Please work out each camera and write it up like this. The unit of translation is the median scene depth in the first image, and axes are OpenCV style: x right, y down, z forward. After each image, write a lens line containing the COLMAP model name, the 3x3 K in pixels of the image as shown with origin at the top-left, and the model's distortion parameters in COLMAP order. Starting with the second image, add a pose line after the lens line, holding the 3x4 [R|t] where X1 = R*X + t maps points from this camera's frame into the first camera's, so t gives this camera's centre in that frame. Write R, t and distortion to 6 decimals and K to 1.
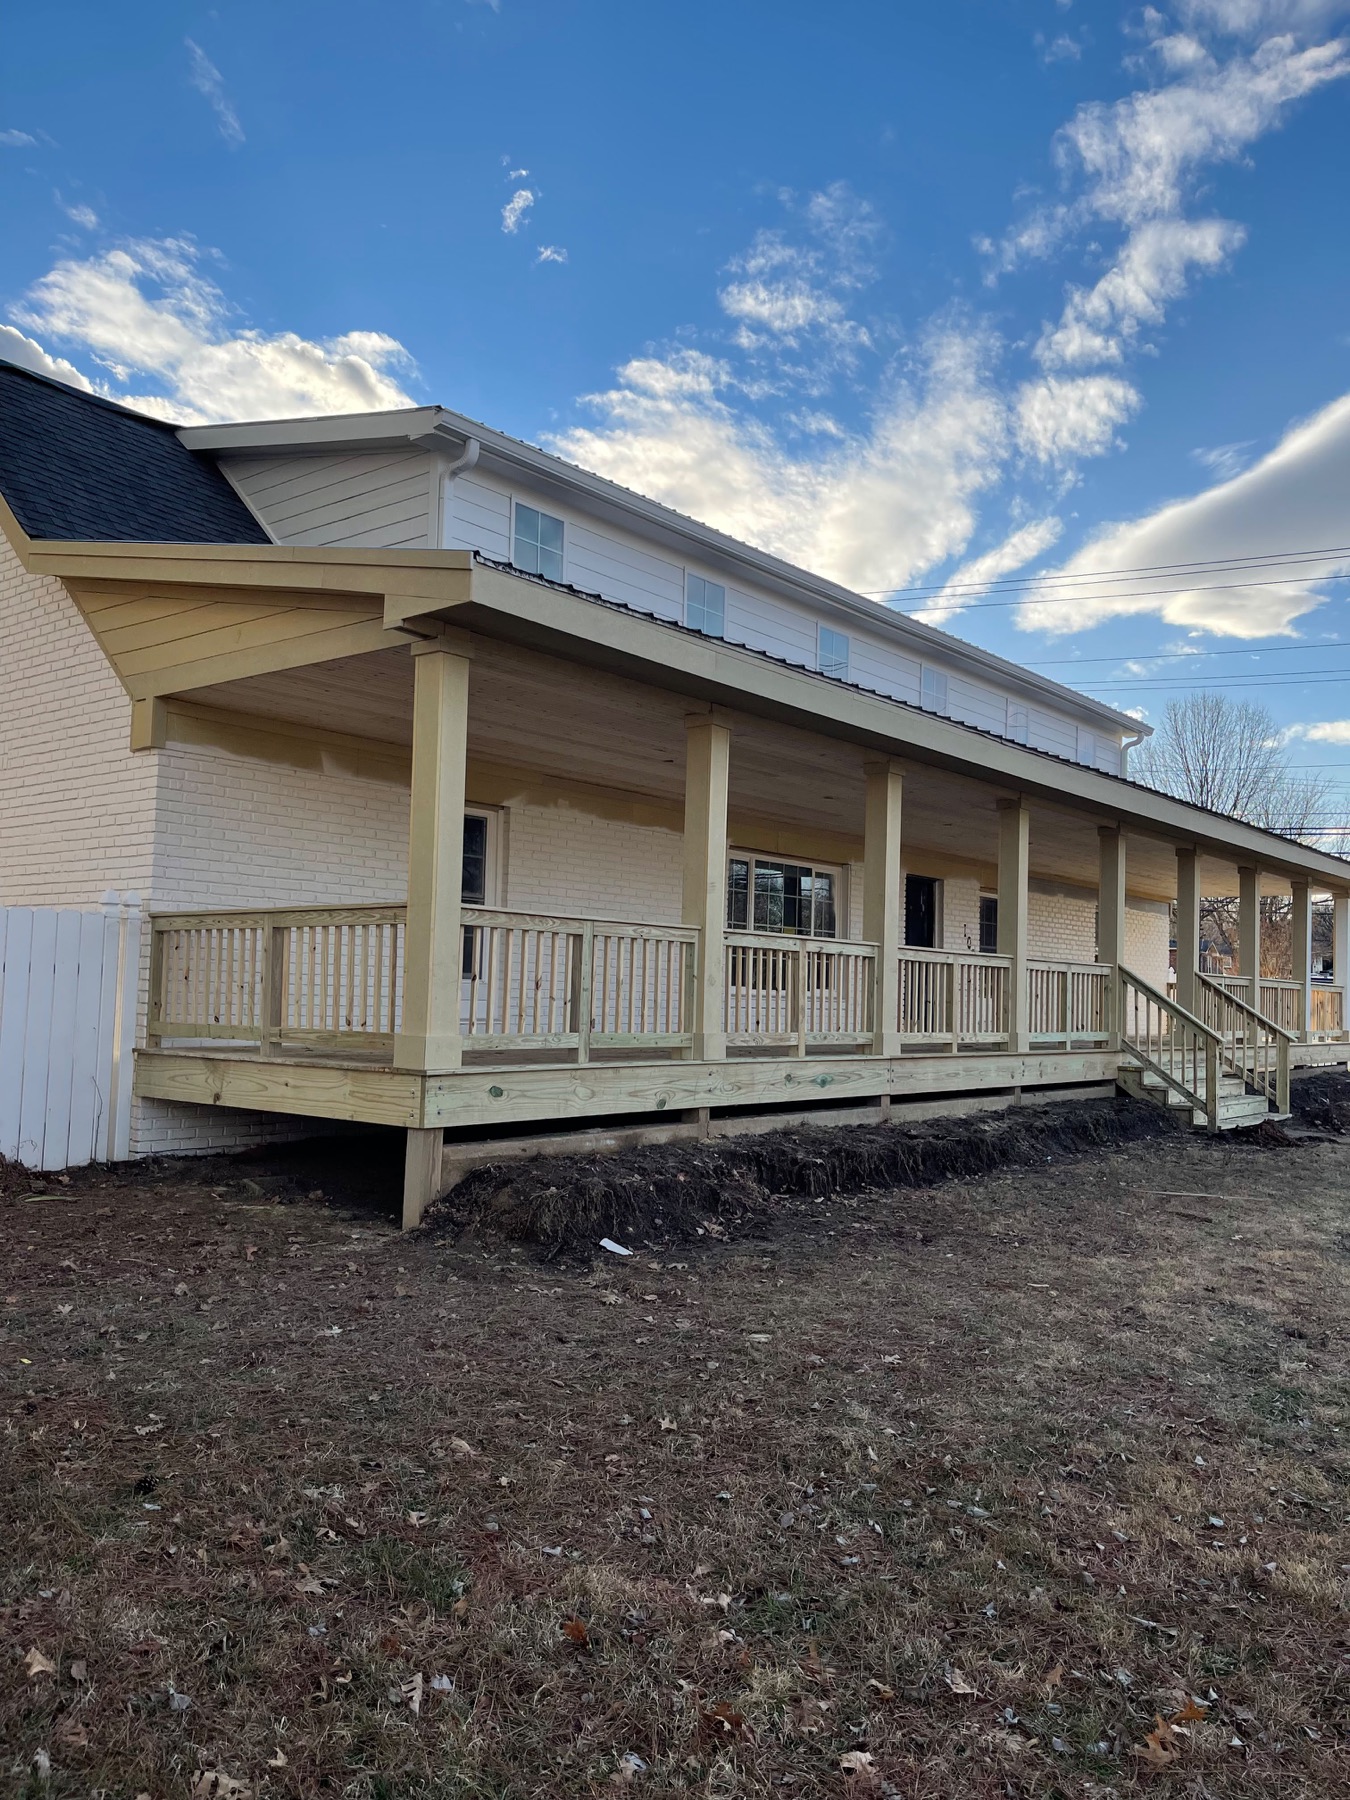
lens RADIAL K [[1381.3, 0, 677.3], [0, 1381.3, 910.7], [0, 0, 1]] dist [0.050723, -0.001316]
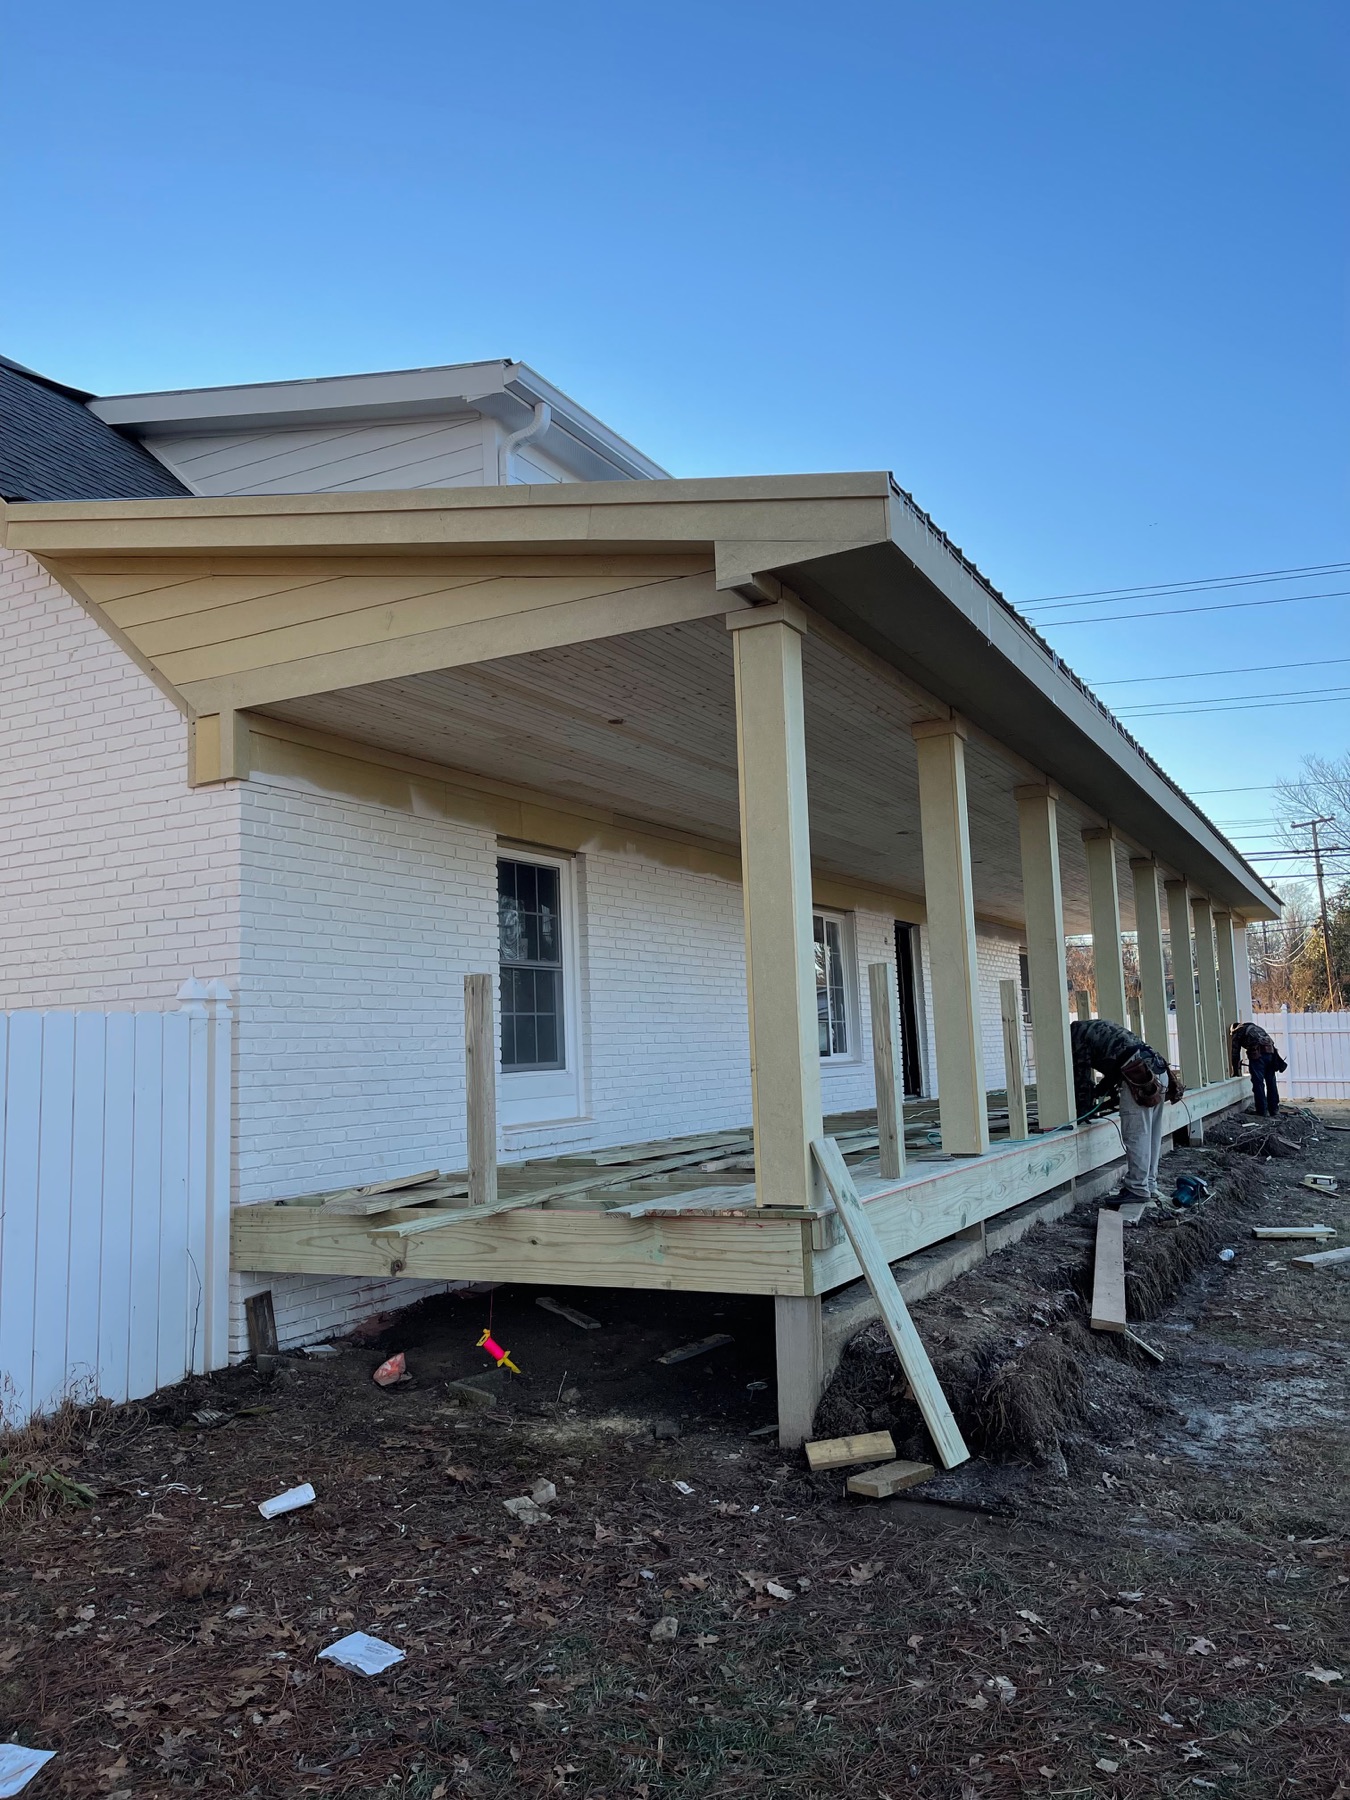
lens RADIAL K [[1381.3, 0, 672.8], [0, 1381.3, 889.5], [0, 0, 1]] dist [0.050723, -0.001316]
pose [[0.977795, -0.039815, 0.205748, -0.287484], [0.051899, 0.997209, -0.053668, -0.009129], [-0.203037, 0.063154, 0.977132, 0.237946]]
